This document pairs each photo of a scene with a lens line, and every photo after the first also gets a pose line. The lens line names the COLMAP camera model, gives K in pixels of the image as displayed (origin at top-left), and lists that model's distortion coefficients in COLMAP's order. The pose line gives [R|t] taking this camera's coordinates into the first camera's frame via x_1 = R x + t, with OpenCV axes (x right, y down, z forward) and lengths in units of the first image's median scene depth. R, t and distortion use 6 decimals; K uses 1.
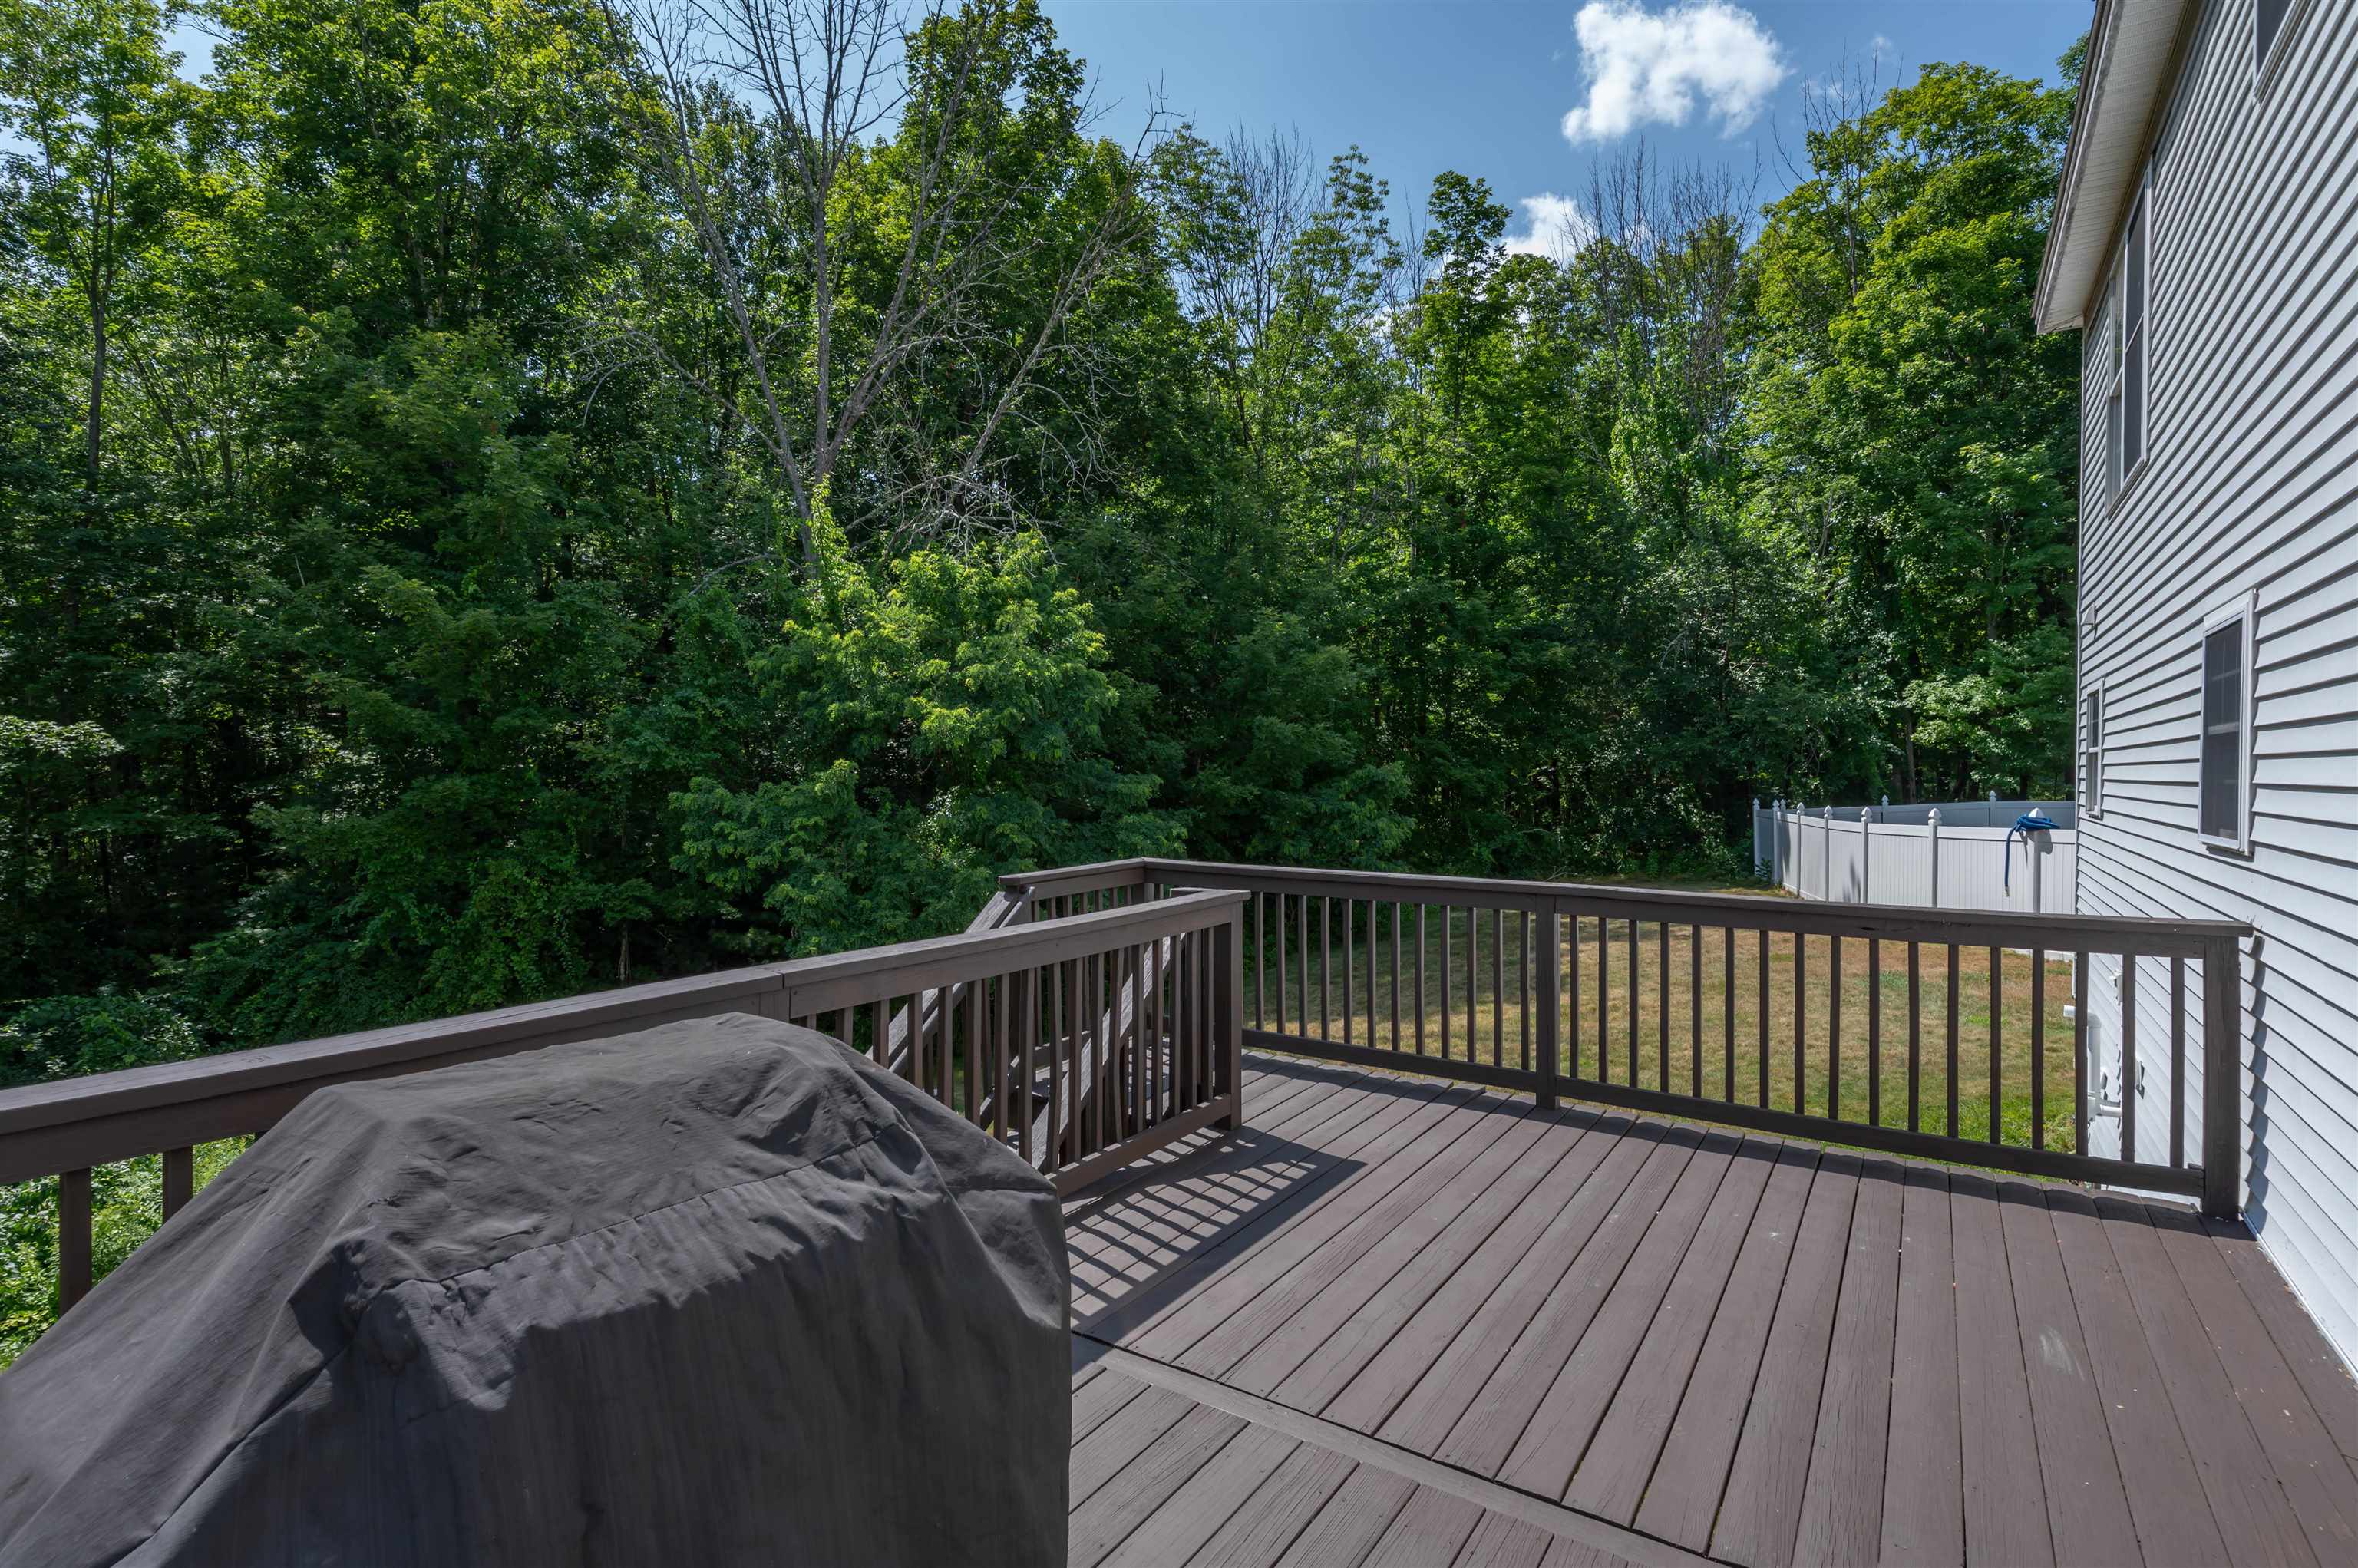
lens RADIAL K [[1145.6, 0, 1173.6], [0, 1145.6, 753.5], [0, 0, 1]] dist [-0.000322, -0.000030]
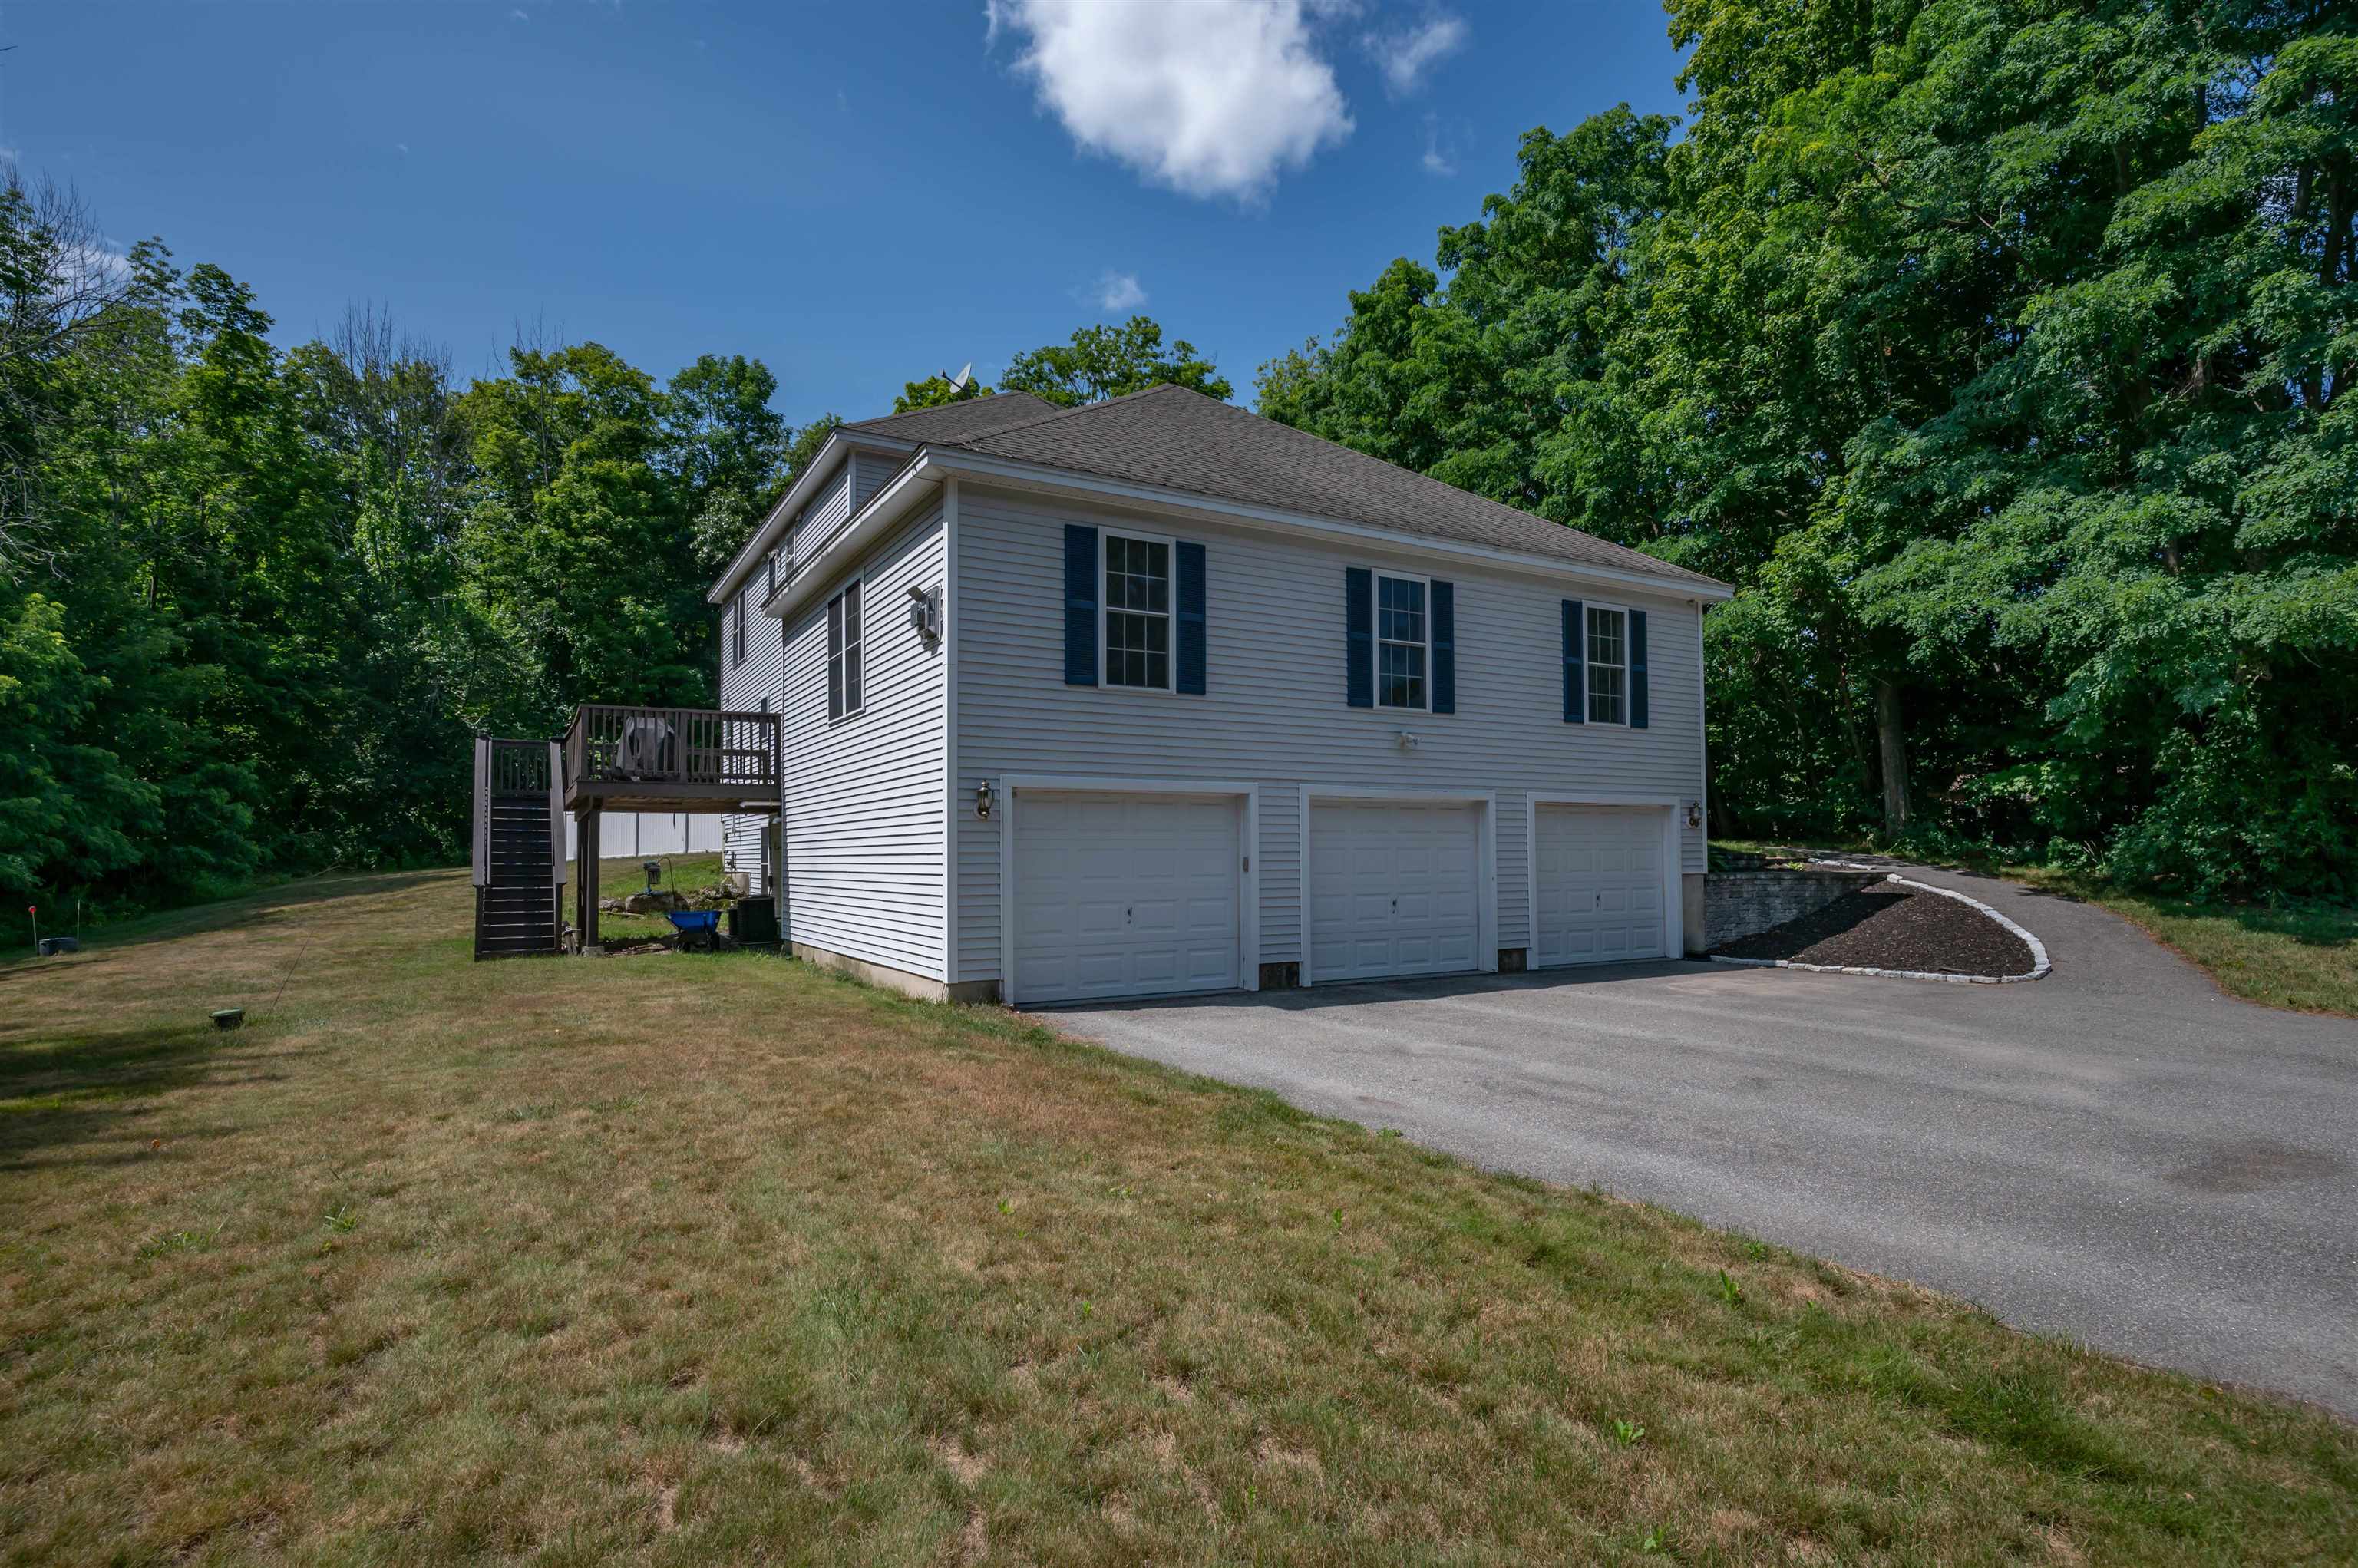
lens RADIAL K [[1177.6, 0, 1175.1], [0, 1177.6, 819.1], [0, 0, 1]] dist [-0.000775, -0.000106]
pose [[0.445226, 0.020717, 0.895178, -0.428363], [0.005597, 0.999648, -0.025918, 0.092471], [-0.895401, 0.016549, 0.444954, -0.426797]]
